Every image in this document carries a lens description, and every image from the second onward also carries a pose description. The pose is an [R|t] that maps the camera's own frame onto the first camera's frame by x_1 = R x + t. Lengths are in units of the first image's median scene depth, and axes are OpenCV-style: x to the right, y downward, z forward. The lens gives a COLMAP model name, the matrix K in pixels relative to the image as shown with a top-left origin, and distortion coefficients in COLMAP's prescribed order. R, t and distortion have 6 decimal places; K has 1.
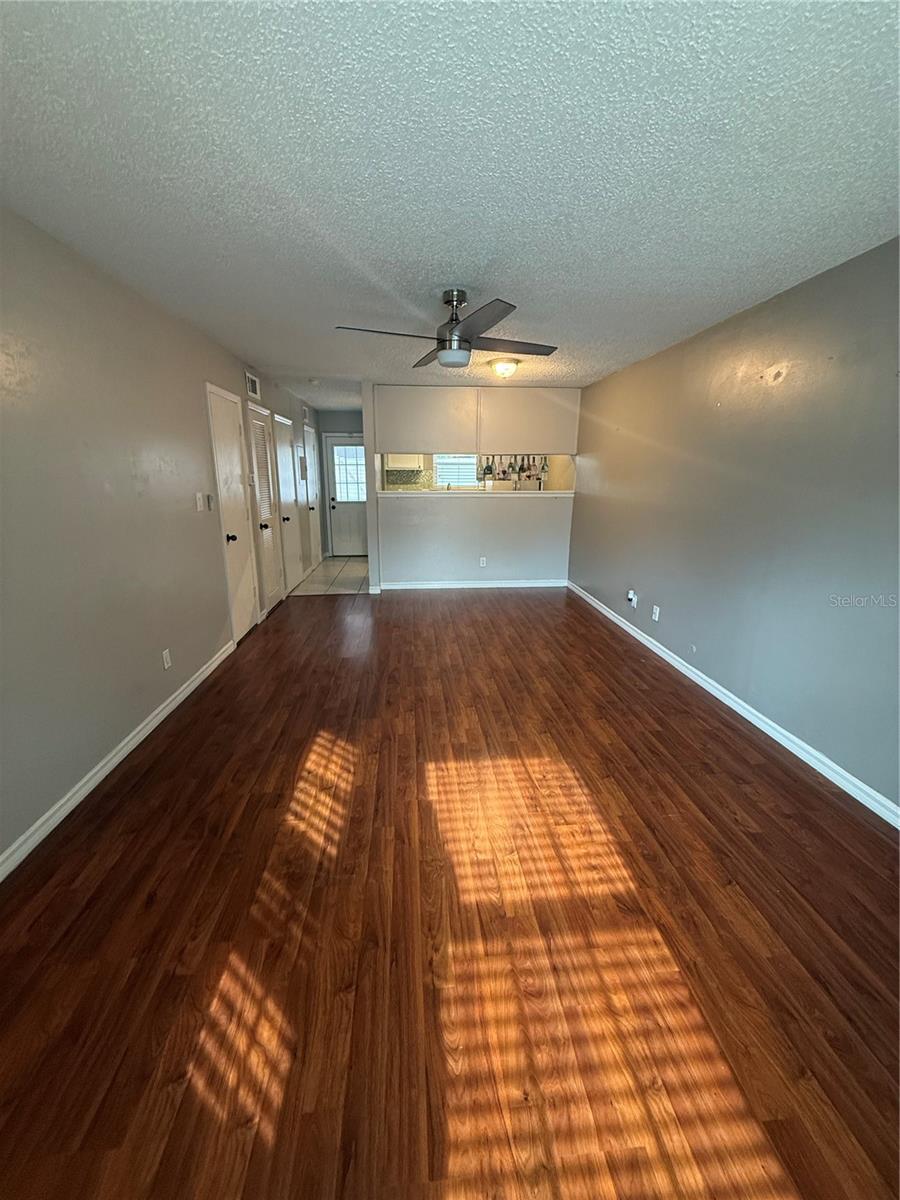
lens RADIAL K [[475.1, 0, 451.3], [0, 475.1, 596.4], [0, 0, 1]] dist [-0.000724, 0.000304]
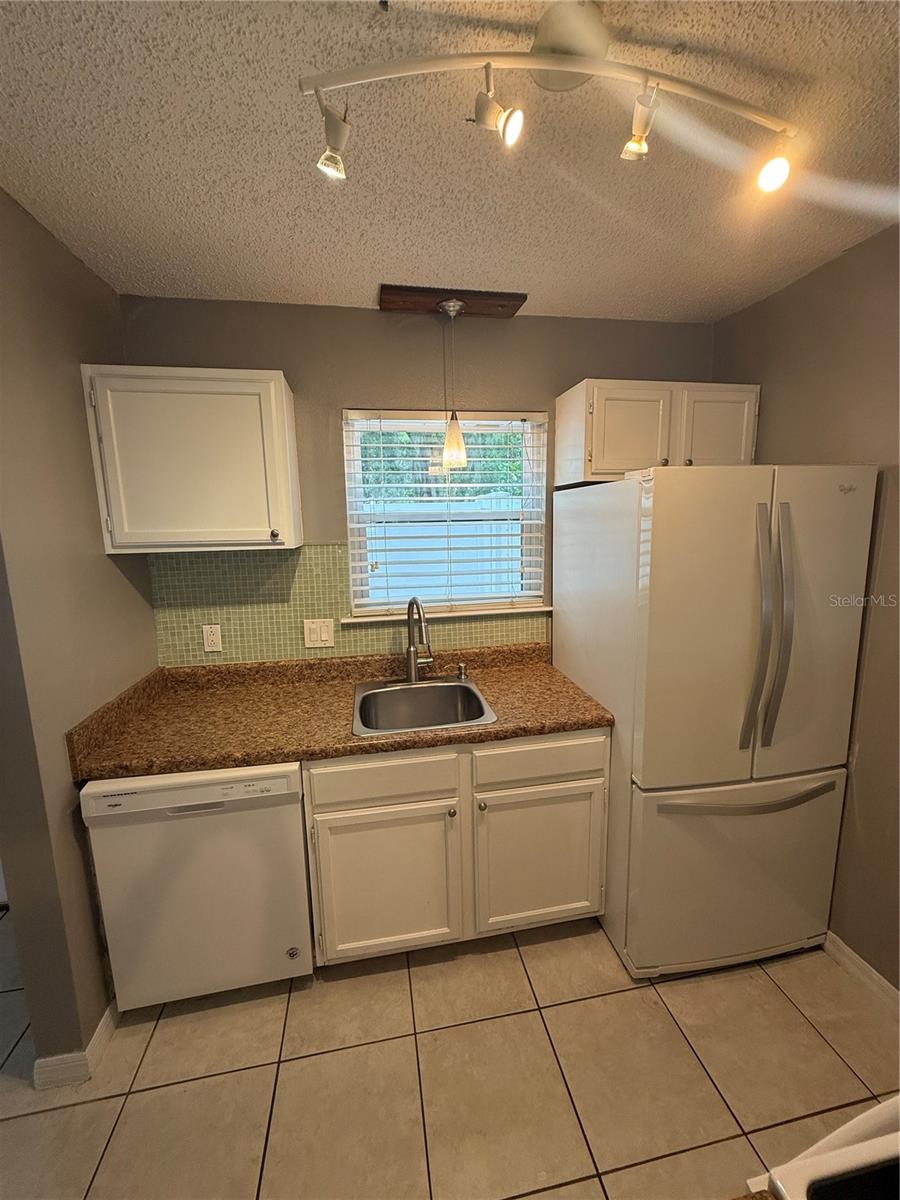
lens RADIAL K [[476.3, 0, 450.7], [0, 476.3, 596.6], [0, 0, 1]] dist [-0.000442, 0.000569]
pose [[0.995204, -0.036039, 0.090941, -0.025628], [0.045220, 0.993858, -0.101000, -0.610847], [-0.086742, 0.104628, 0.990721, 2.169578]]
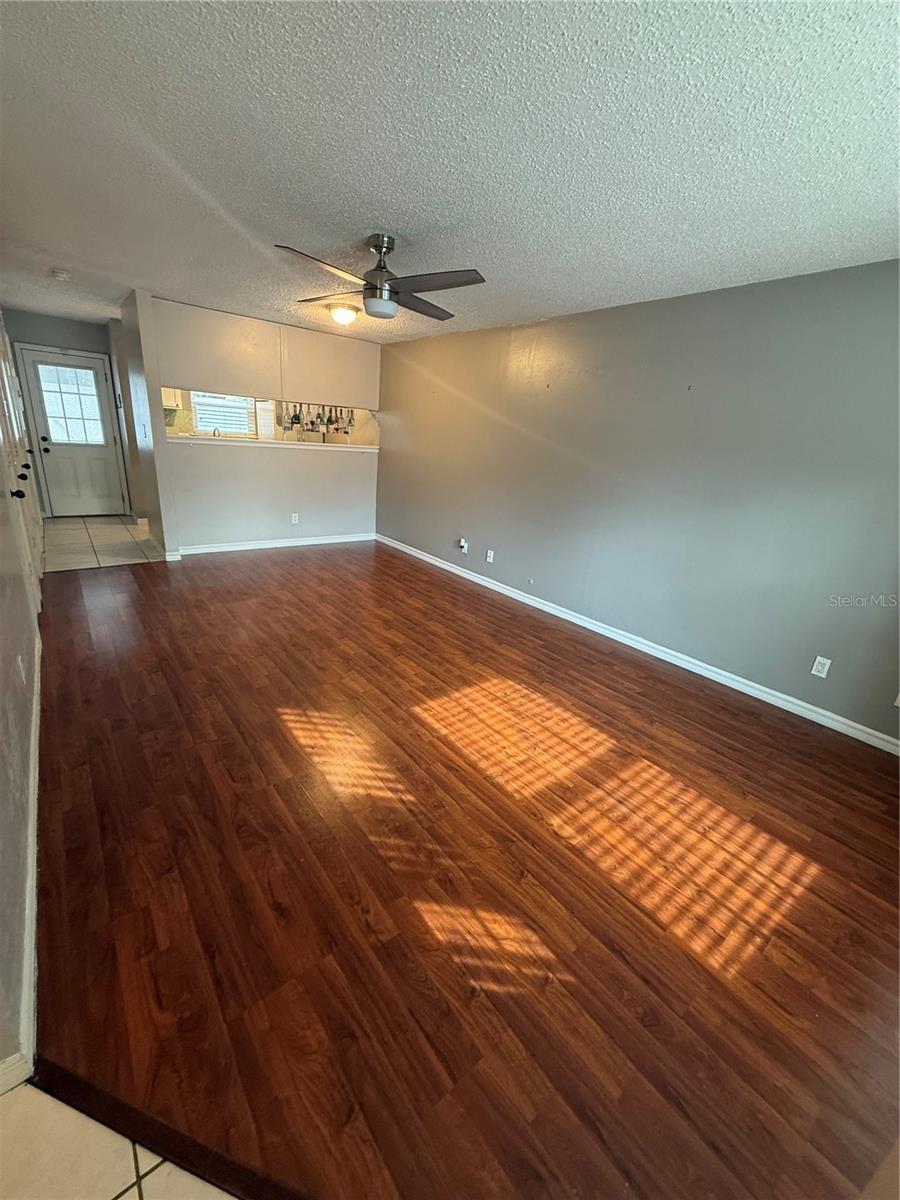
lens RADIAL K [[475.7, 0, 450.7], [0, 475.7, 596.5], [0, 0, 1]] dist [0.000682, 0.000155]
pose [[0.827583, -0.120415, 0.548276, -0.466298], [0.067832, 0.991016, 0.115265, -0.014242], [-0.557230, -0.058201, 0.828316, 0.067741]]
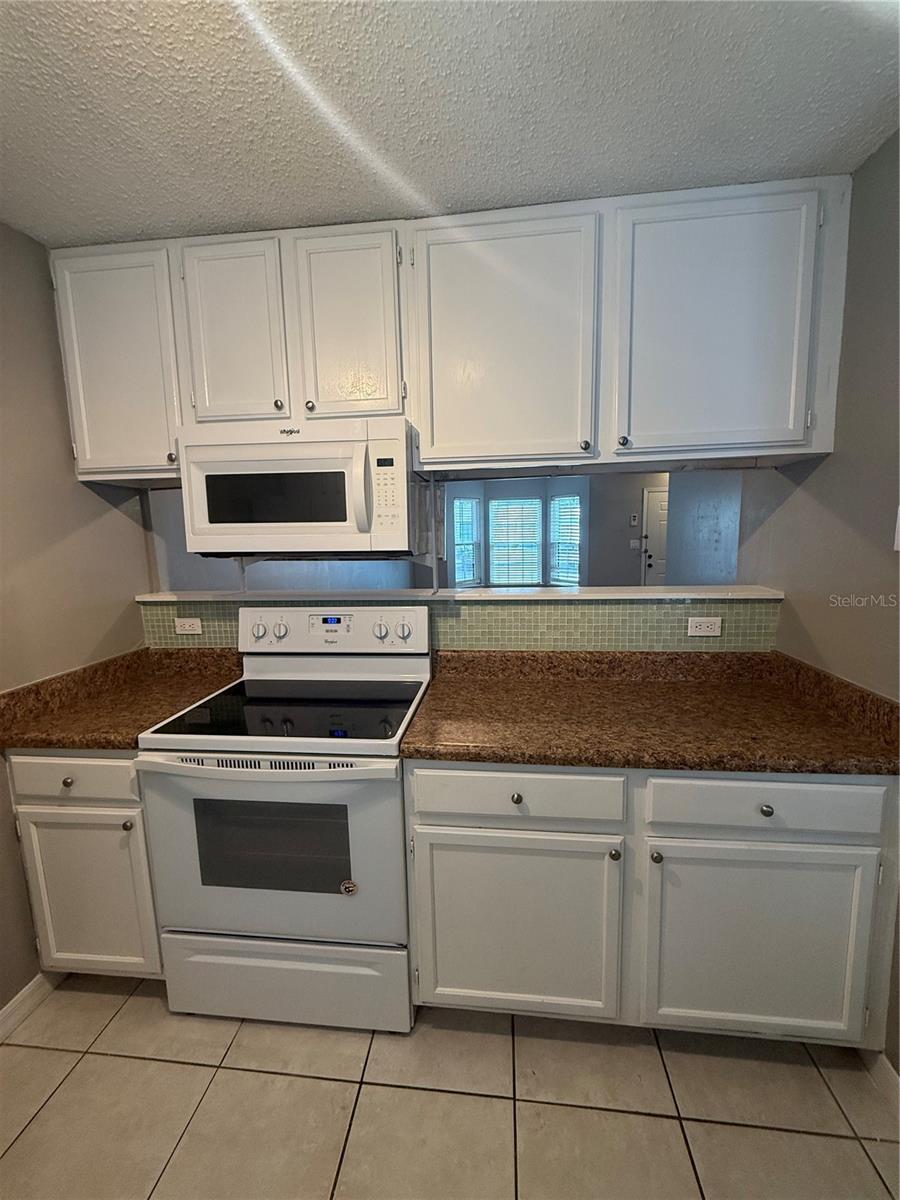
lens RADIAL K [[476.3, 0, 450.7], [0, 476.3, 596.6], [0, 0, 1]] dist [-0.000442, 0.000569]
pose [[-0.981770, -0.003601, 0.190041, -0.019160], [0.070393, 0.921841, 0.381122, -0.732198], [-0.176560, 0.387552, -0.904782, 2.709065]]
